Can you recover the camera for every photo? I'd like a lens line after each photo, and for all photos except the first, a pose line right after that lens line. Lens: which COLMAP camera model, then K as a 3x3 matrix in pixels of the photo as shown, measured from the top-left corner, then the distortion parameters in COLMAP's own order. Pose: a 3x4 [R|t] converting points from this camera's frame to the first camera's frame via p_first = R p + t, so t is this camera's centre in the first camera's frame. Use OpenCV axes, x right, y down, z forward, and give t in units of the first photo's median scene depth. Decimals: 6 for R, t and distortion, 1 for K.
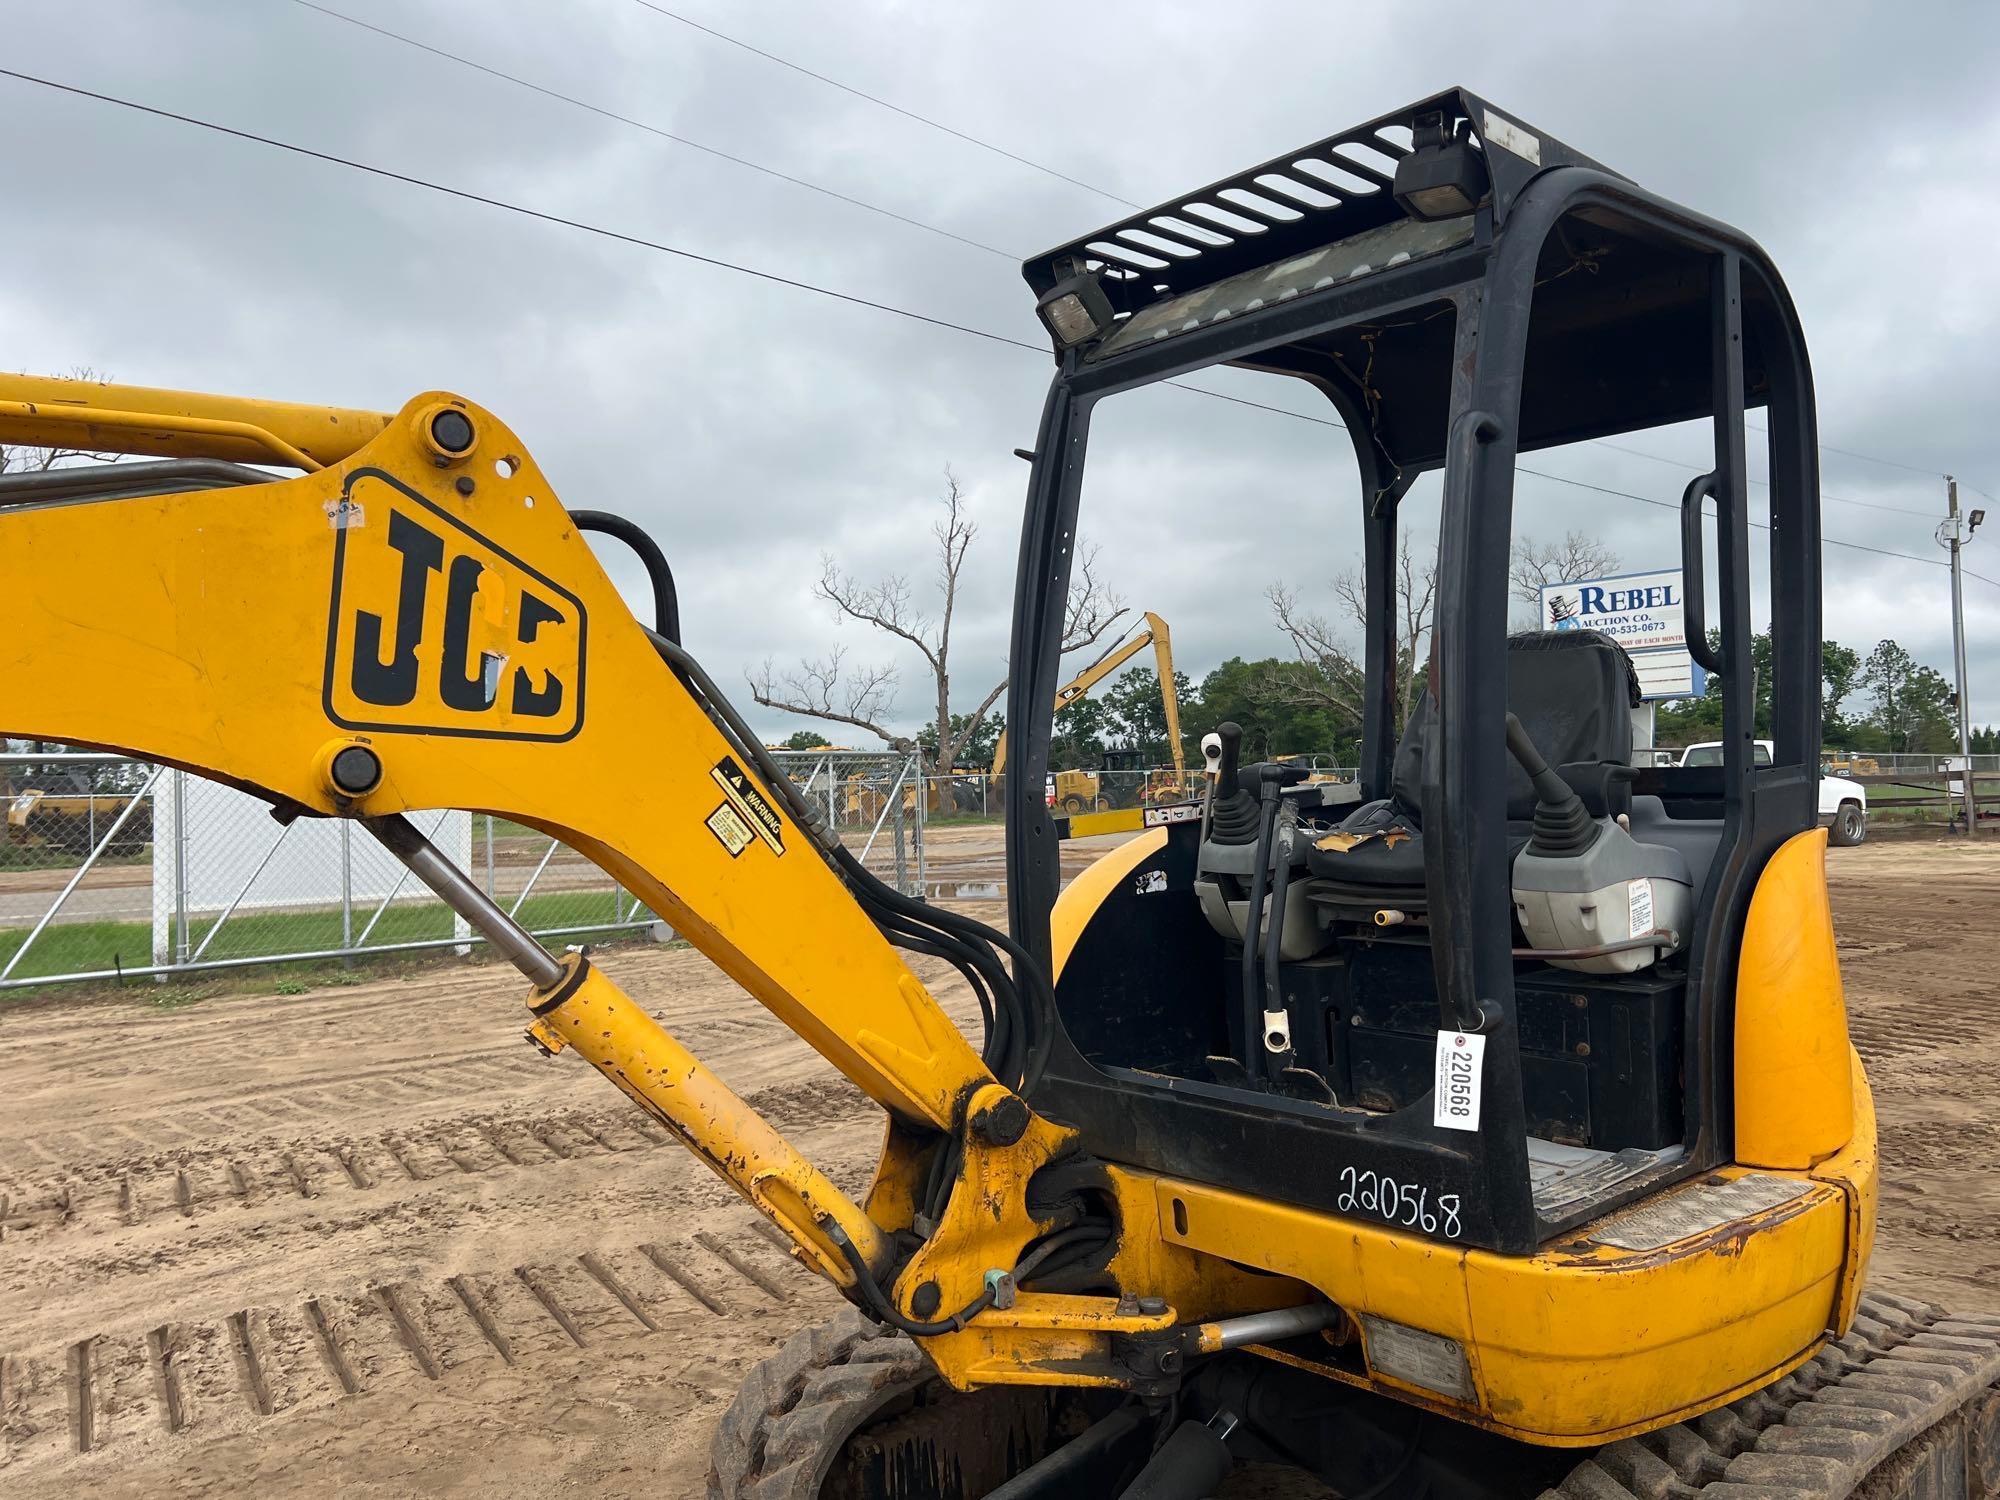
lens RADIAL K [[1506.0, 0, 999.7], [0, 1506.0, 742.0], [0, 0, 1]] dist [0.035379, -0.049654]
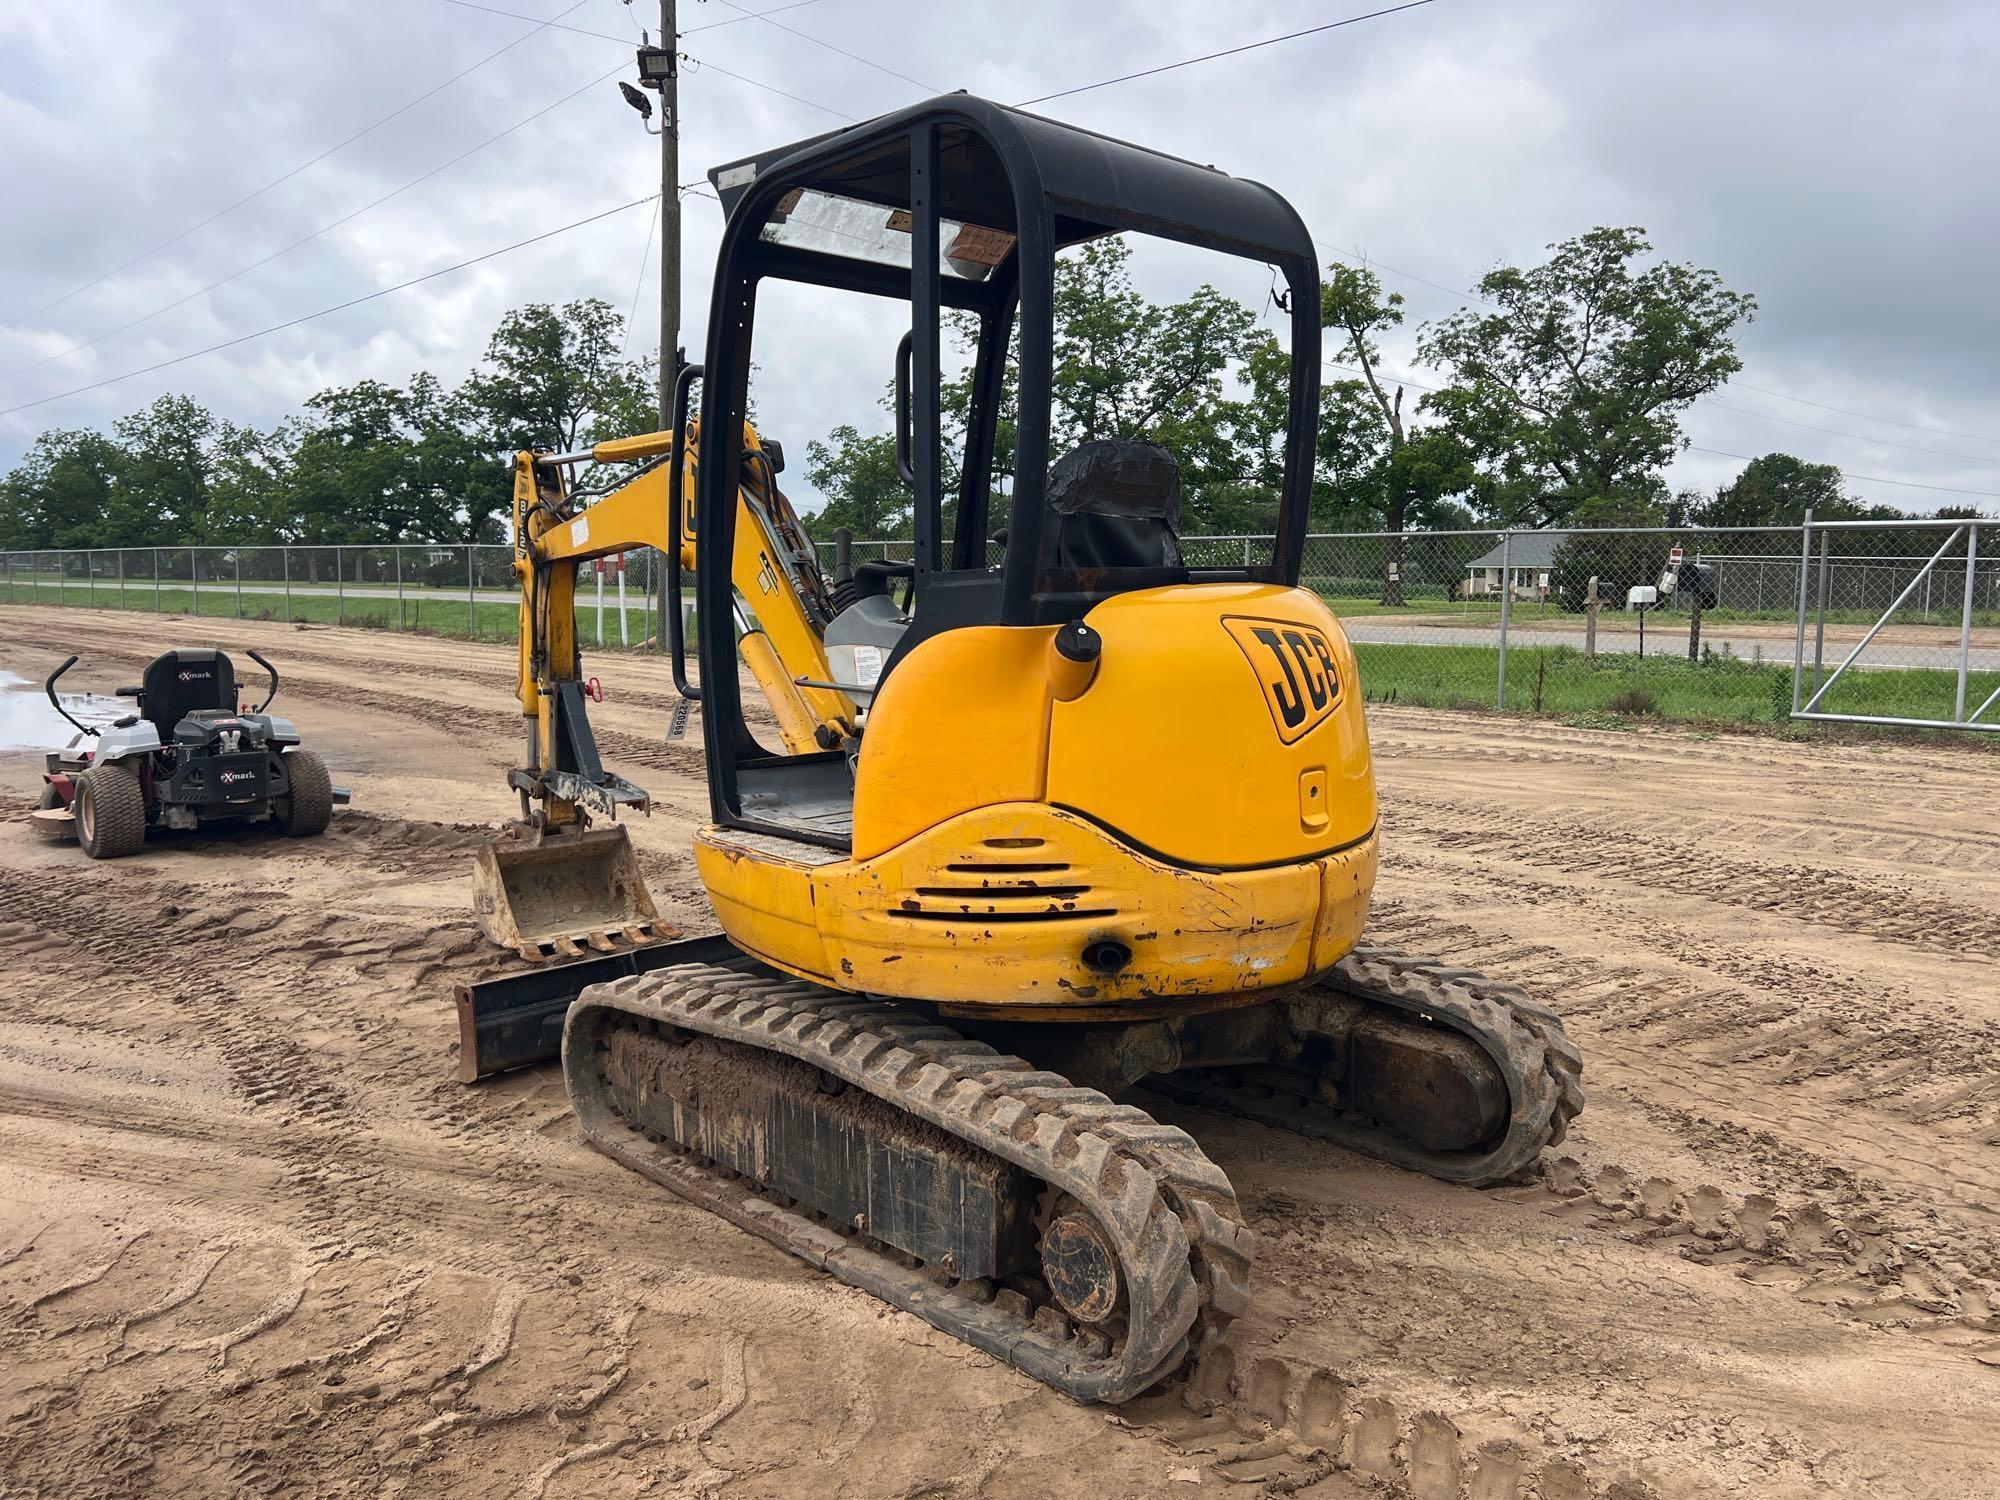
lens RADIAL K [[1513.9, 0, 1016.7], [0, 1513.9, 760.1], [0, 0, 1]] dist [0.039329, -0.051320]
pose [[0.051045, 0.149069, -0.987508, 2.019676], [0.022282, 0.988381, 0.150353, -0.012364], [0.998448, -0.029679, 0.047130, 1.168136]]
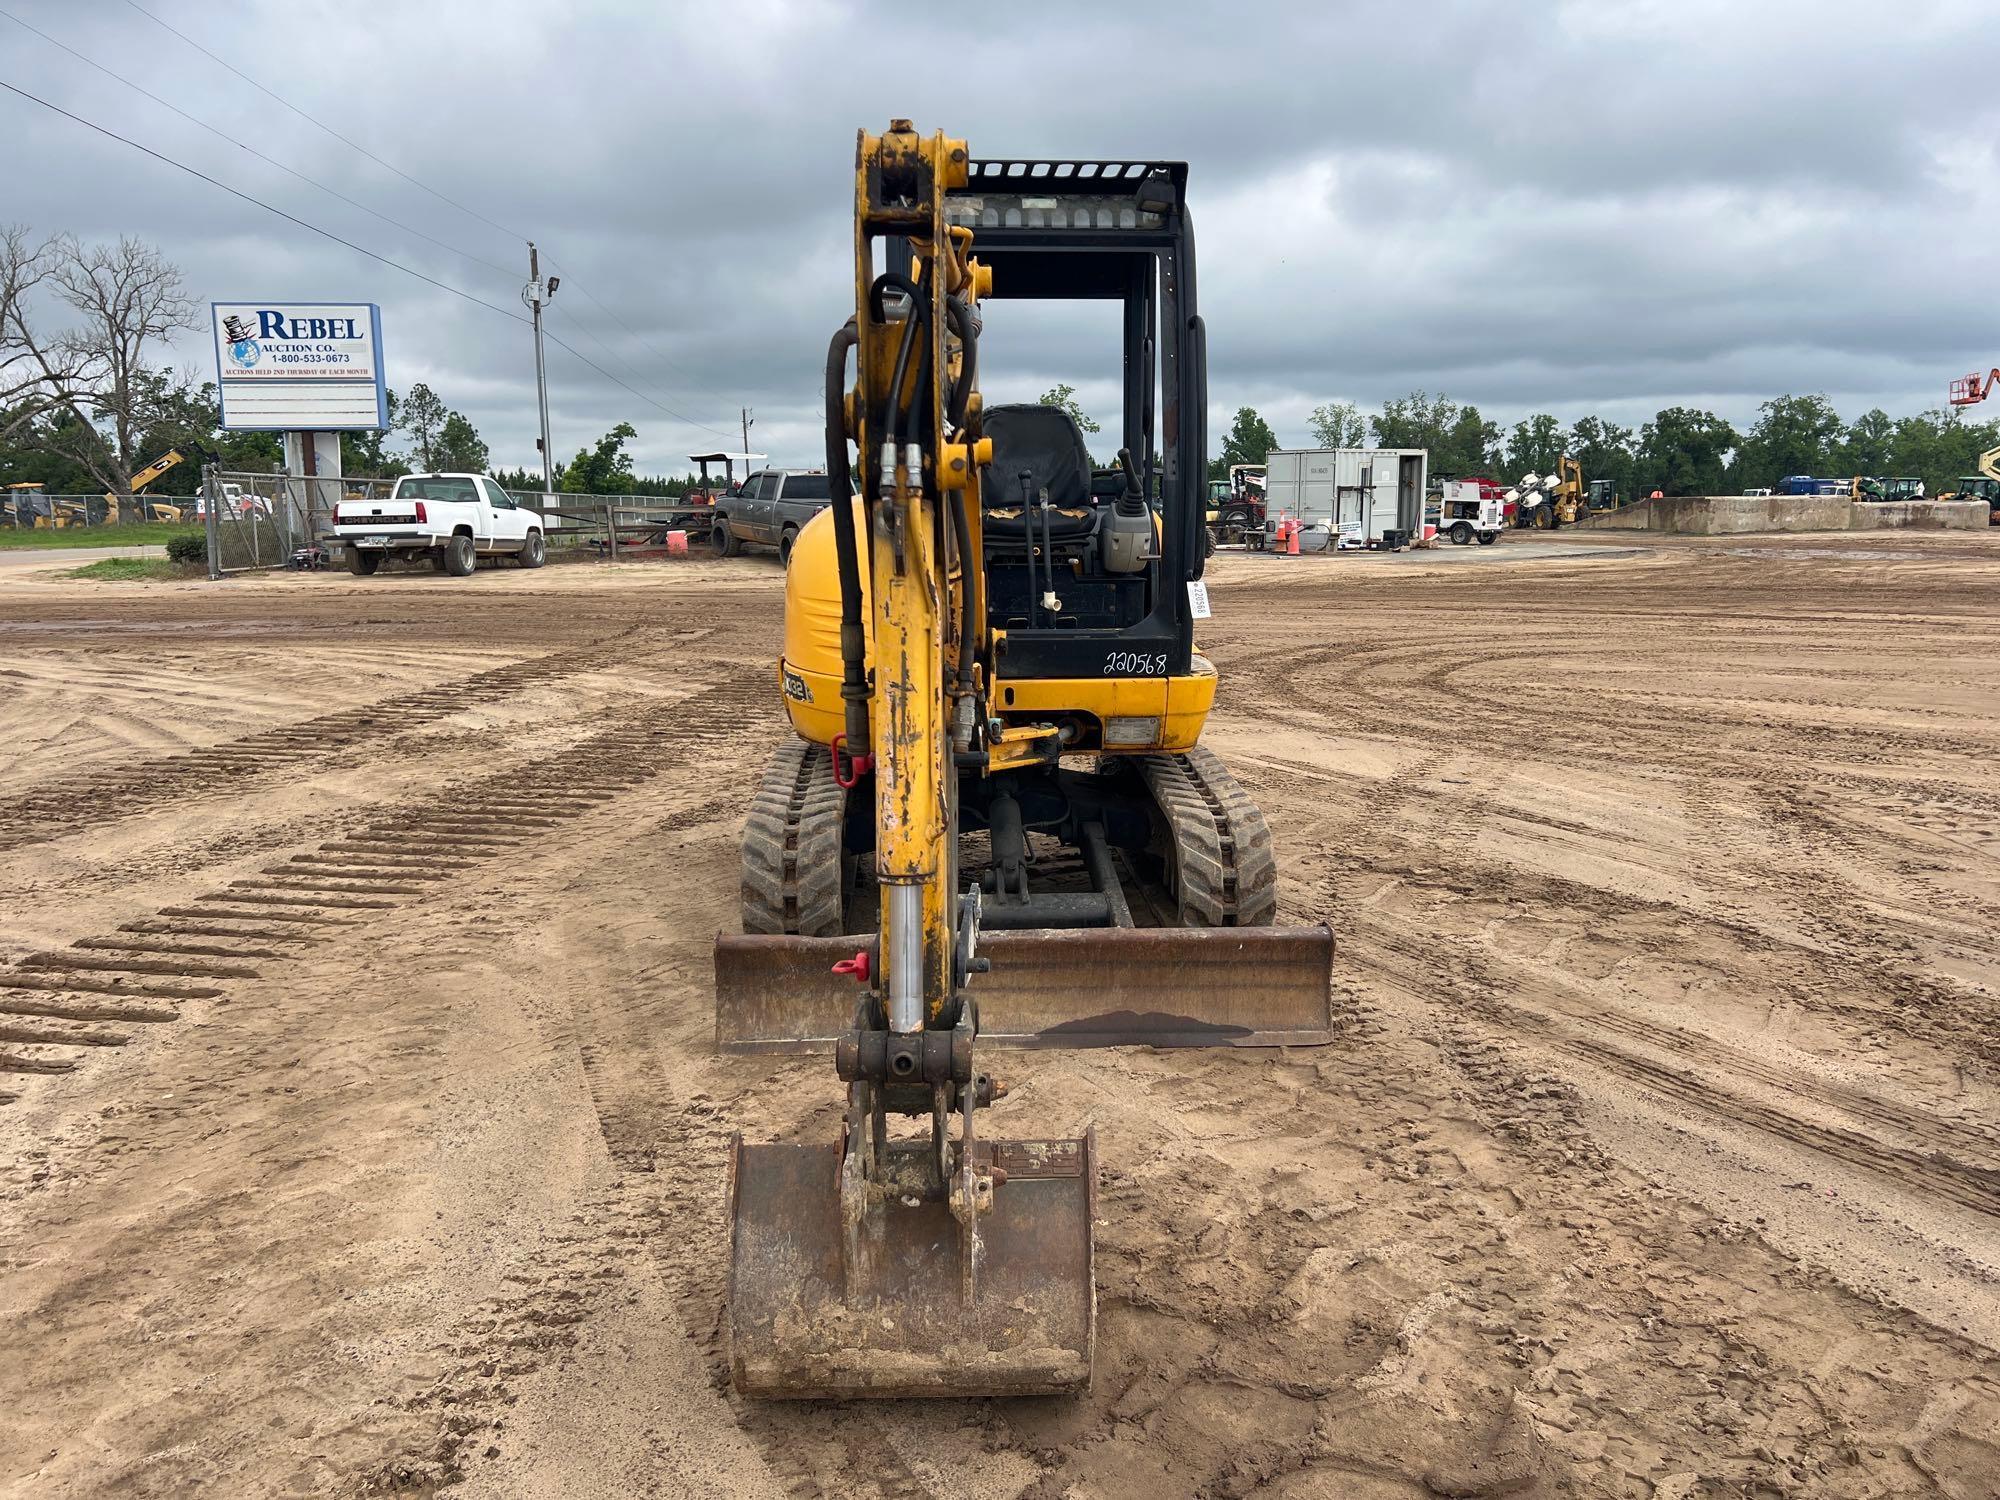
lens RADIAL K [[1506.0, 0, 999.7], [0, 1506.0, 742.0], [0, 0, 1]] dist [0.035379, -0.049654]
pose [[0.625975, -0.101772, 0.773174, -1.585312], [-0.033649, 0.987000, 0.157161, 0.064151], [-0.779117, -0.124395, 0.614412, -0.254481]]
